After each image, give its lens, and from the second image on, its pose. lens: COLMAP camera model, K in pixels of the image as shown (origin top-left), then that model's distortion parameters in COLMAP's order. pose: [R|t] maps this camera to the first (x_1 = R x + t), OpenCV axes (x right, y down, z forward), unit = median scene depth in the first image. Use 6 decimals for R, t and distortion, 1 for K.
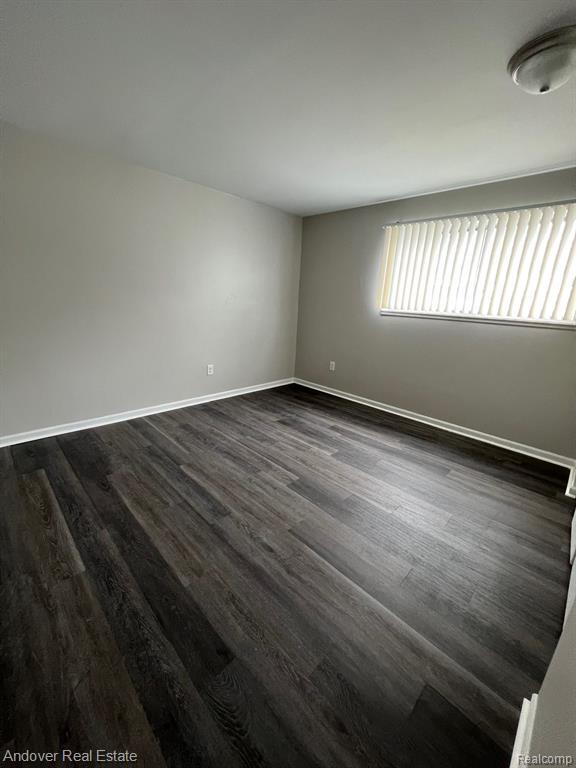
lens RADIAL K [[308.0, 0, 290.7], [0, 308.0, 384.6], [0, 0, 1]] dist [0.001245, 0.000108]
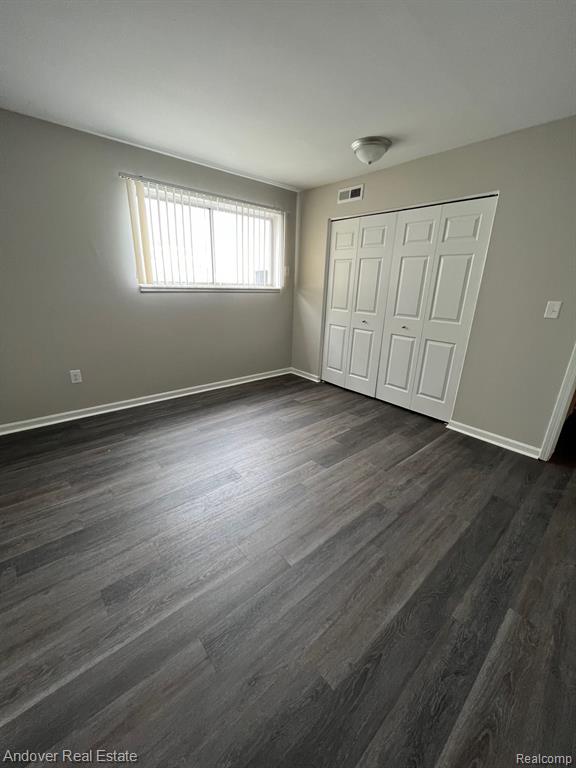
lens RADIAL K [[308.0, 0, 290.7], [0, 308.0, 384.6], [0, 0, 1]] dist [0.001245, 0.000108]
pose [[0.067666, -0.359824, 0.930563, -1.018250], [0.242792, 0.910601, 0.334451, -0.346178], [-0.967715, 0.203303, 0.148979, 1.050031]]
